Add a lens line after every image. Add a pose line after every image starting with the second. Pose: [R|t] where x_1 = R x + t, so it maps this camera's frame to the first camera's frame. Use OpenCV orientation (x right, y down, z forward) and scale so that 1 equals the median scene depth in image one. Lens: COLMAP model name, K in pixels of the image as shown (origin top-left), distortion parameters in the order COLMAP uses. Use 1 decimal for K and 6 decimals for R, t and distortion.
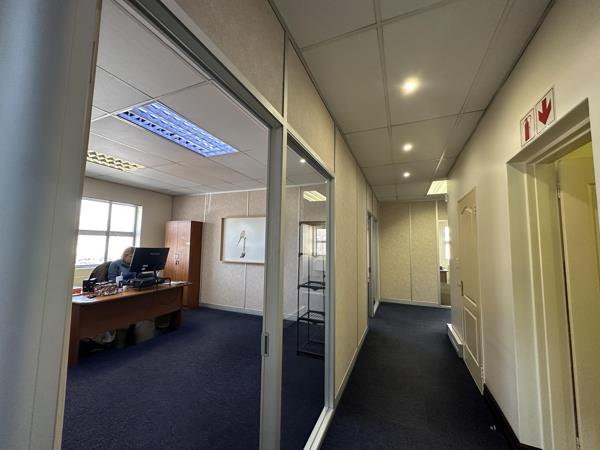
lens RADIAL K [[240.2, 0, 296.3], [0, 240.2, 223.1], [0, 0, 1]] dist [-0.001969, 0.000584]
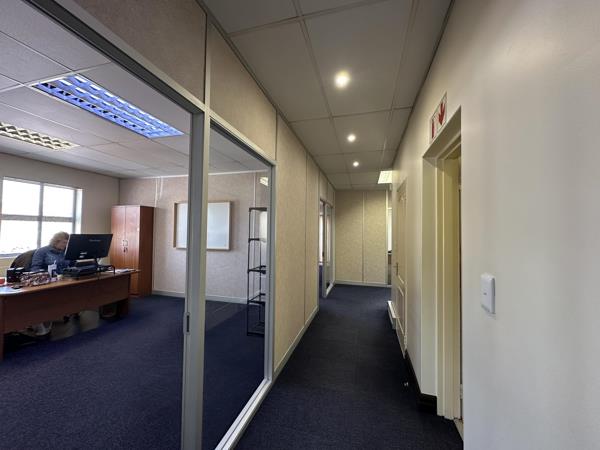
lens RADIAL K [[240.2, 0, 296.3], [0, 240.2, 223.8], [0, 0, 1]] dist [-0.001969, 0.000584]
pose [[0.991362, 0.000891, 0.131151, 0.075578], [-0.008850, 0.998152, 0.060120, -0.001105], [-0.130856, -0.060762, 0.989538, -0.030254]]
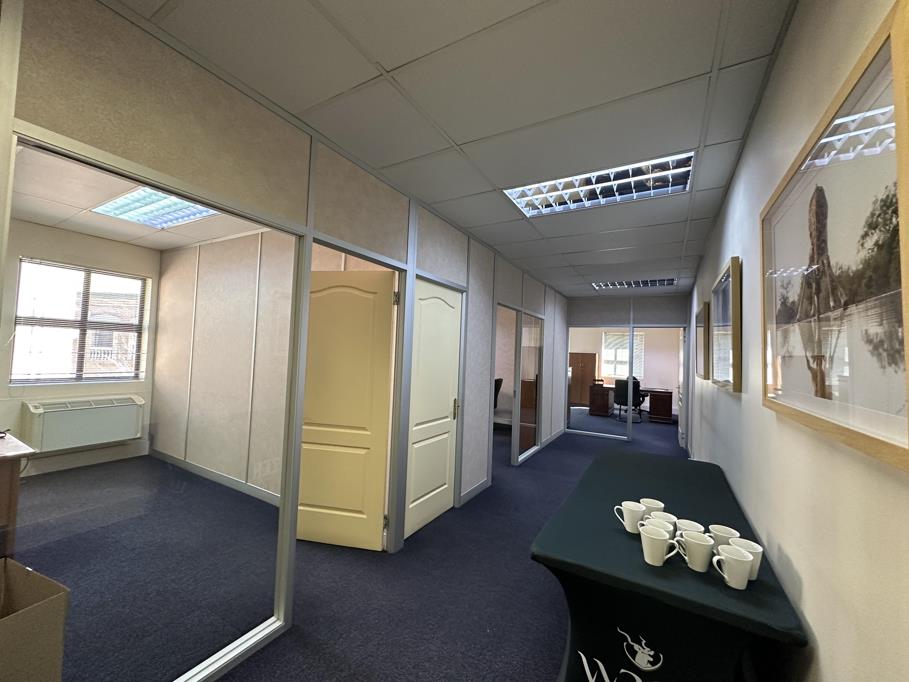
lens RADIAL K [[358.7, 0, 452.6], [0, 358.7, 339.3], [0, 0, 1]] dist [-0.002925, 0.000492]
pose [[0.992109, 0.024183, -0.123026, 0.268725], [-0.019164, 0.998941, 0.041819, 0.035028], [0.123907, -0.039131, 0.991522, 0.391151]]
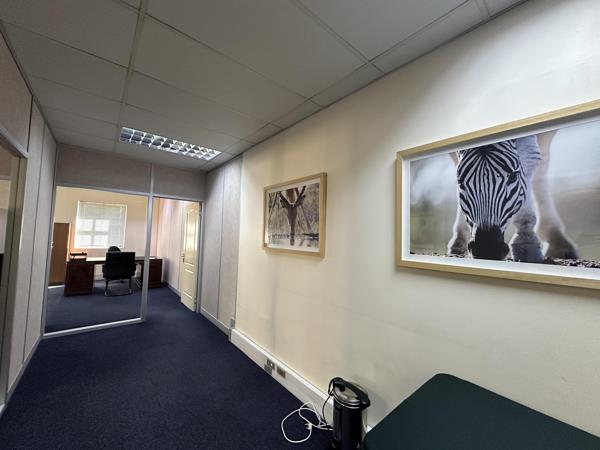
lens RADIAL K [[236.8, 0, 297.8], [0, 236.8, 223.5], [0, 0, 1]] dist [-0.002925, 0.000492]
pose [[0.435562, 0.050229, 0.898756, 0.259234], [-0.100382, 0.994925, -0.006955, 0.102632], [-0.894544, -0.087190, 0.438393, 1.274929]]
